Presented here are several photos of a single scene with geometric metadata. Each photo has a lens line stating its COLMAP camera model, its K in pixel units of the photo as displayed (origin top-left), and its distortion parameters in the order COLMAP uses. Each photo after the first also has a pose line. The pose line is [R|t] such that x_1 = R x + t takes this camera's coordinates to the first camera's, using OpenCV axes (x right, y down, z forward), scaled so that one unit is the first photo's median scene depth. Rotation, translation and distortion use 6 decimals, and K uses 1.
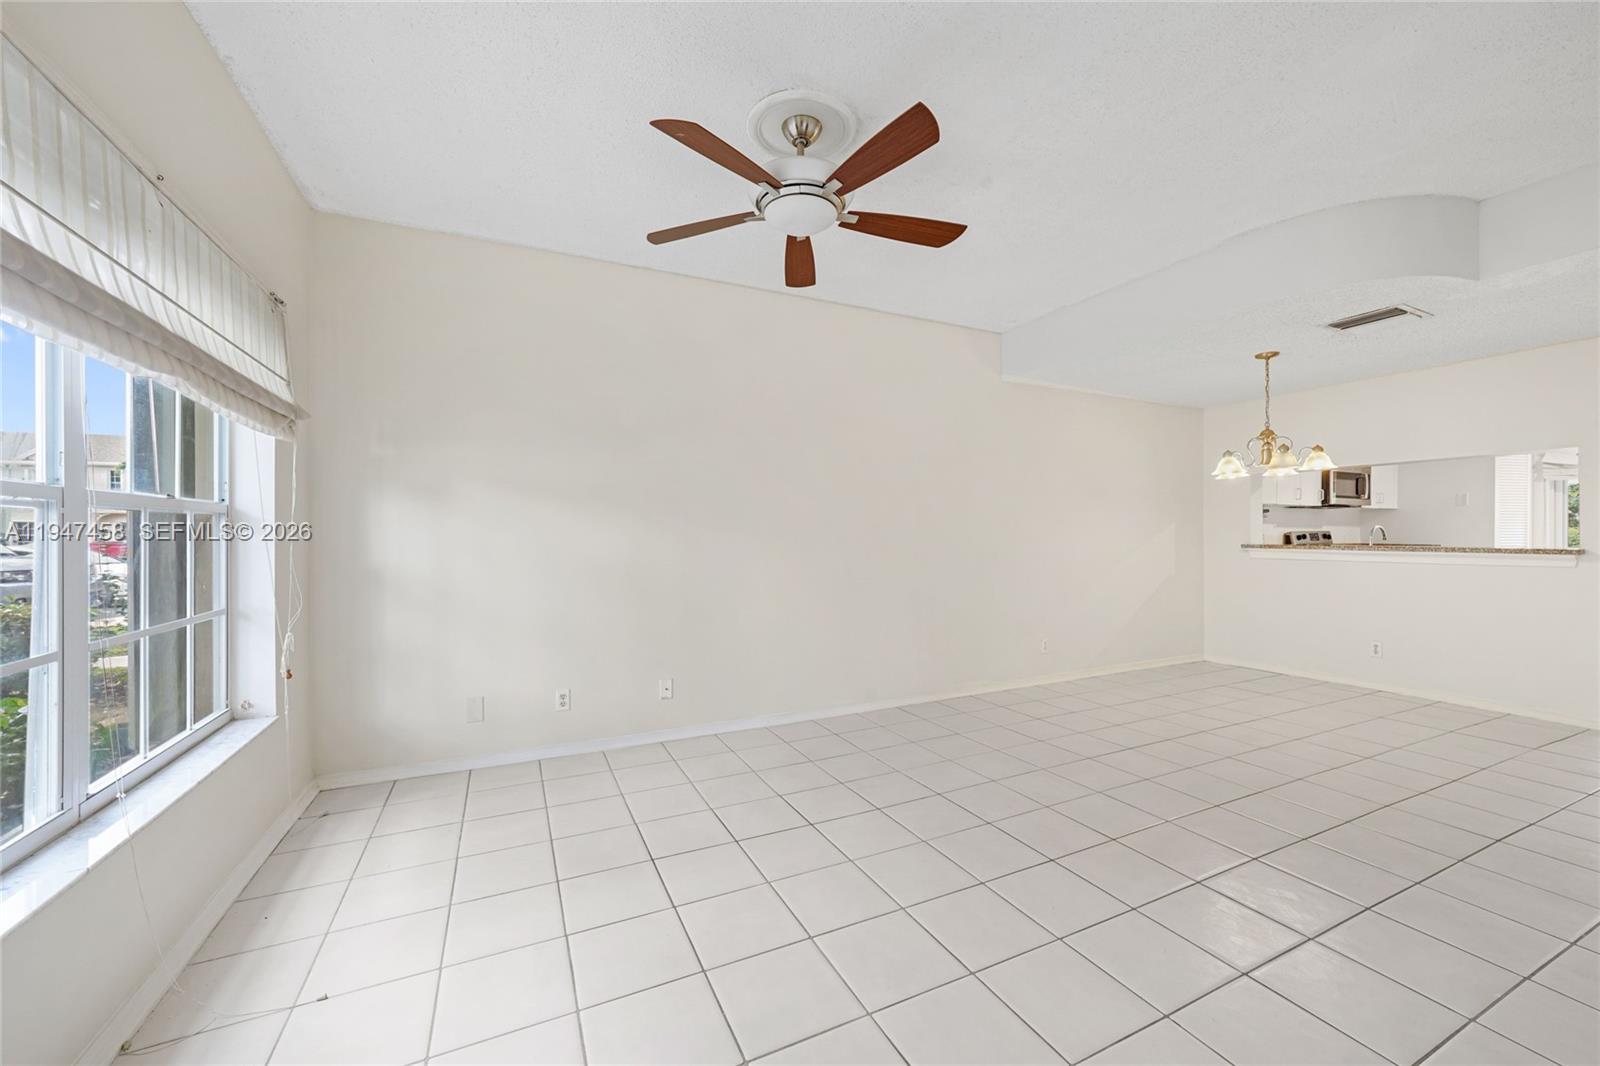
lens RADIAL K [[617.4, 0, 797.9], [0, 617.4, 538.1], [0, 0, 1]] dist [0.000493, 0.000101]
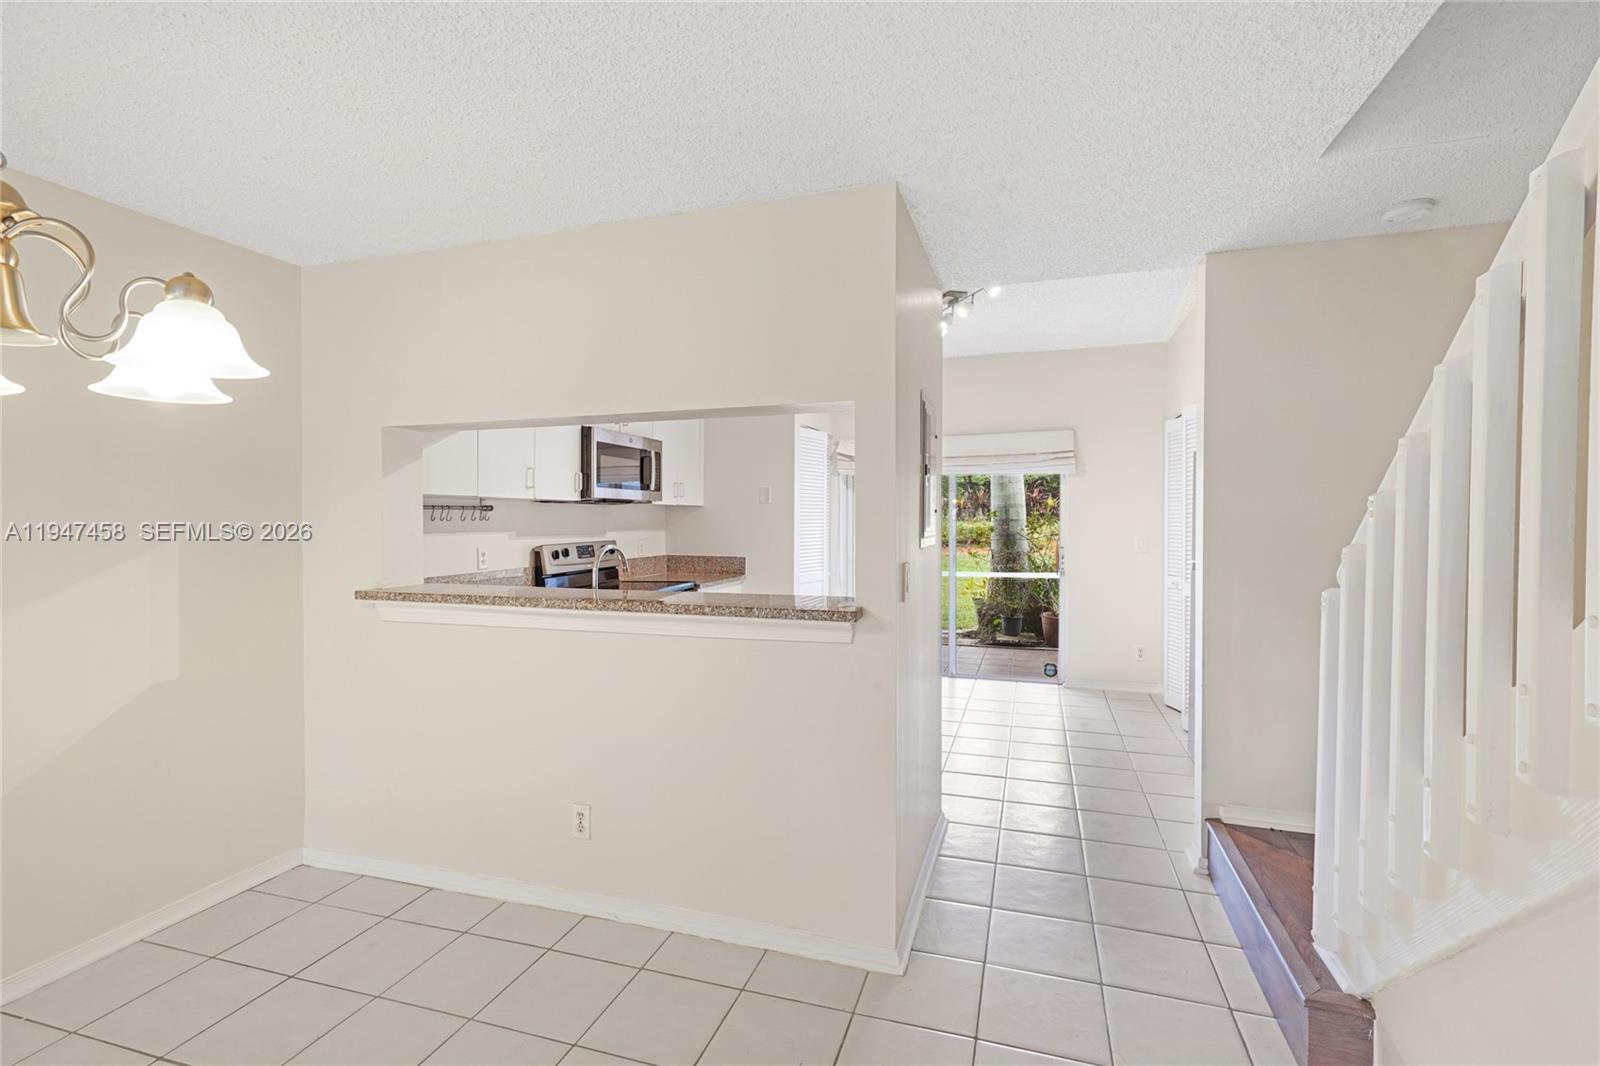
lens RADIAL K [[722.8, 0, 807.6], [0, 722.8, 529.1], [0, 0, 1]] dist [0.001484, -0.000160]
pose [[0.685399, -0.008323, 0.728121, 0.487987], [0.003664, 0.999961, 0.007982, -0.029159], [-0.728159, -0.002803, 0.685403, 0.377408]]
